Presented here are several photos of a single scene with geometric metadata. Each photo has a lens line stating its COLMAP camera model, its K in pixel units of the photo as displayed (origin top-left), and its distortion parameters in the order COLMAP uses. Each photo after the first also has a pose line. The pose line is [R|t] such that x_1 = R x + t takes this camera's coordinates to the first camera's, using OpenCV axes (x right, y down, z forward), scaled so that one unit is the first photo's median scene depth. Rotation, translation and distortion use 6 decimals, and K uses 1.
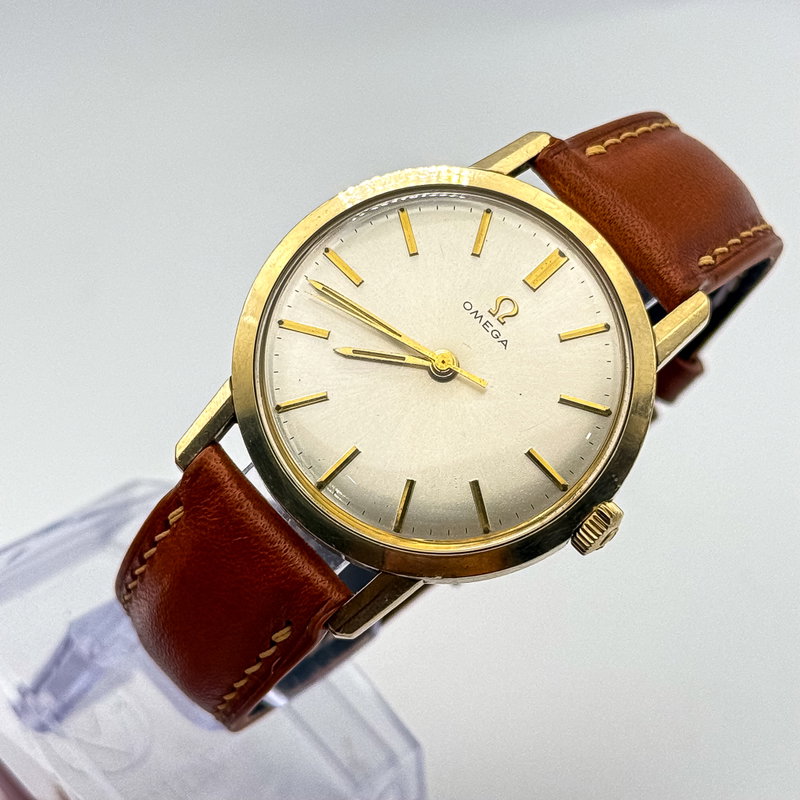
lens RADIAL K [[2402.2, 0, 400.0], [0, 2402.2, 400.0], [0, 0, 1]] dist [0.134160, -0.541671]
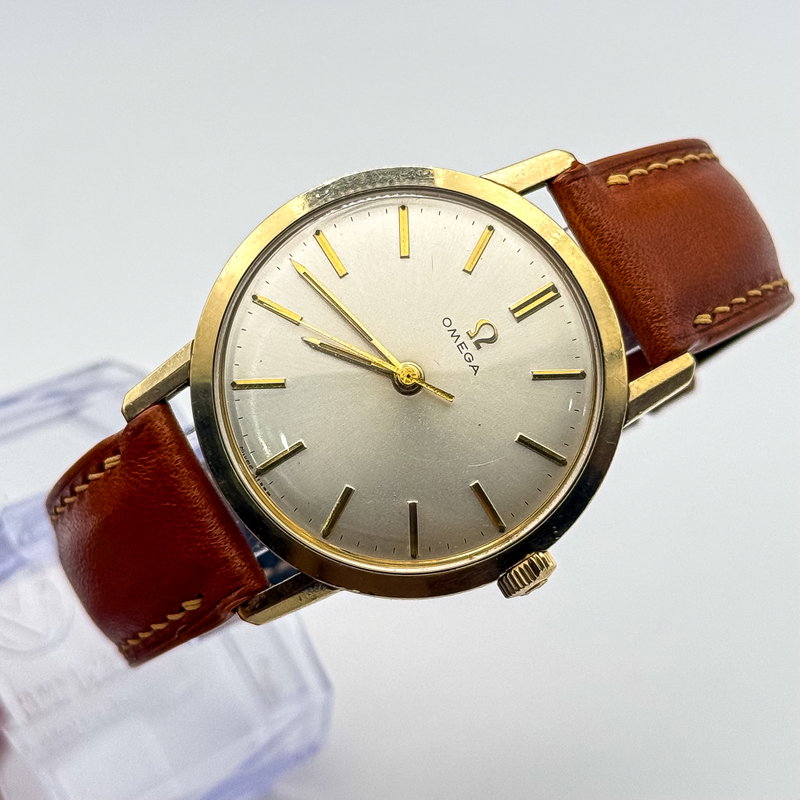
lens RADIAL K [[2402.2, 0, 400.0], [0, 2402.2, 400.0], [0, 0, 1]] dist [0.134160, -0.541671]
pose [[0.976571, 0.214915, -0.010973, 0.026772], [-0.212337, 0.970631, 0.113086, -0.113116], [0.034955, -0.108107, 0.993525, 0.035100]]
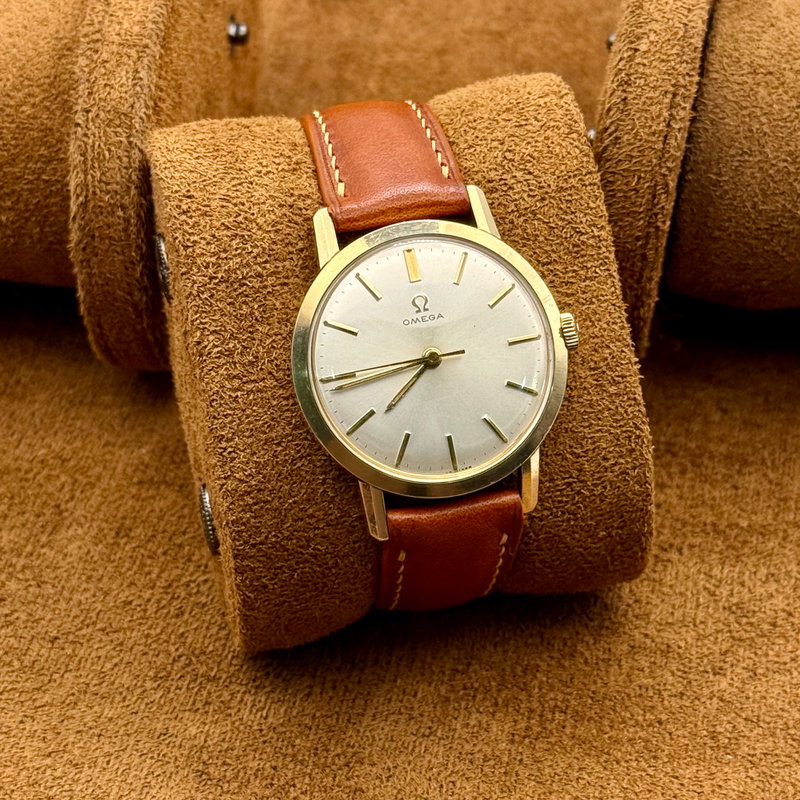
lens RADIAL K [[2402.2, 0, 400.0], [0, 2402.2, 400.0], [0, 0, 1]] dist [0.134160, -0.541671]
pose [[0.522573, -0.839786, 0.147228, -0.234831], [0.796822, 0.542483, 0.266059, -0.413515], [-0.303301, -0.021720, 0.952647, -0.432452]]
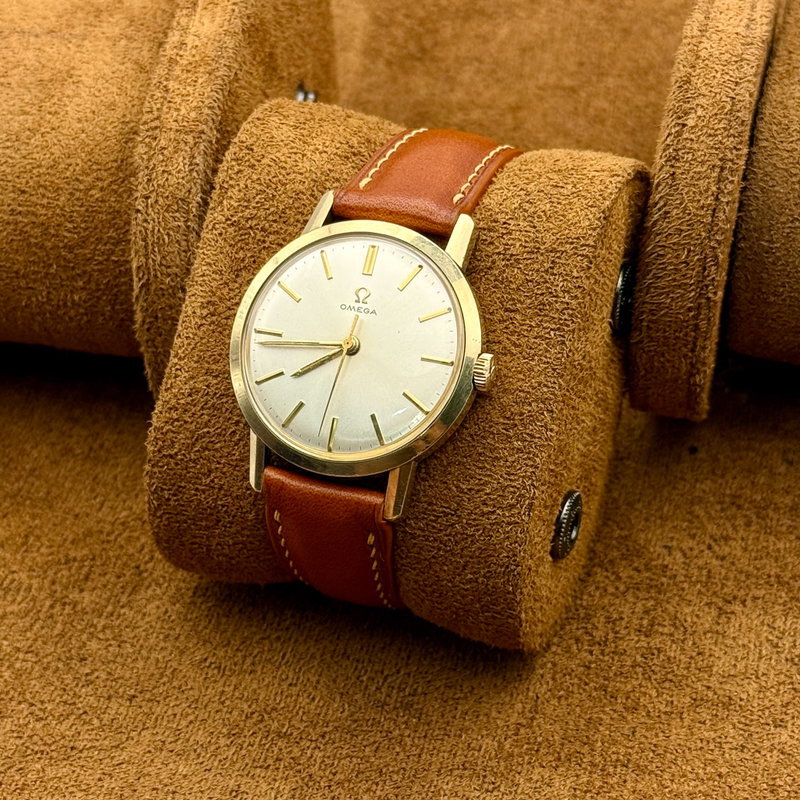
lens RADIAL K [[2402.2, 0, 400.0], [0, 2402.2, 400.0], [0, 0, 1]] dist [0.134160, -0.541671]
pose [[0.808291, -0.580918, -0.095913, 0.175832], [0.571524, 0.813270, -0.109326, 0.208019], [0.141513, 0.033551, 0.989368, -0.584035]]
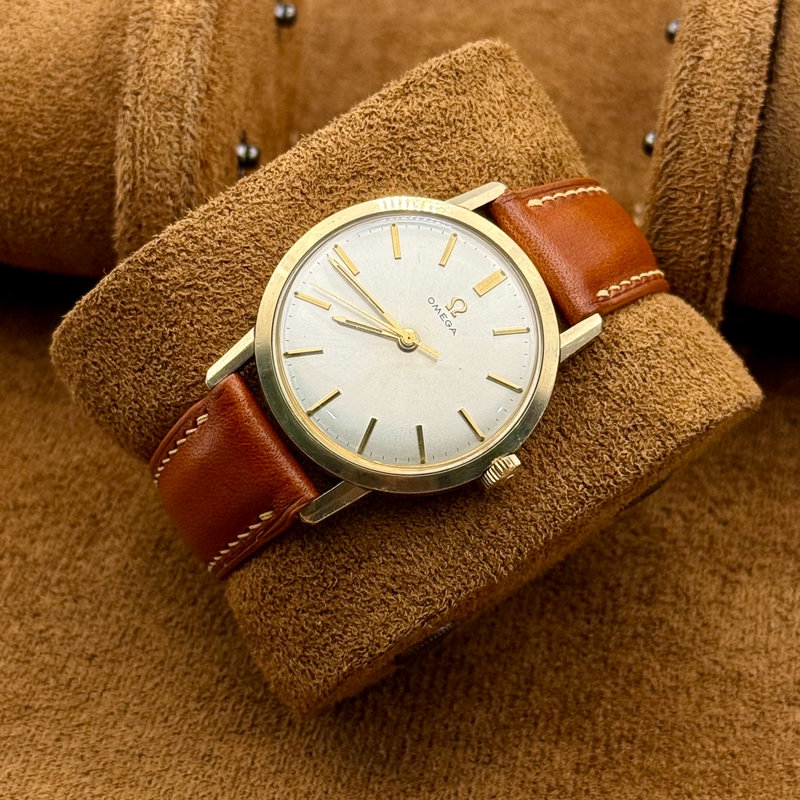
lens RADIAL K [[2402.2, 0, 400.0], [0, 2402.2, 400.0], [0, 0, 1]] dist [0.134160, -0.541671]
pose [[0.989128, 0.137839, 0.051247, -0.052322], [-0.137144, 0.990408, -0.016849, 0.043306], [-0.053077, 0.009638, 0.998544, -0.382324]]
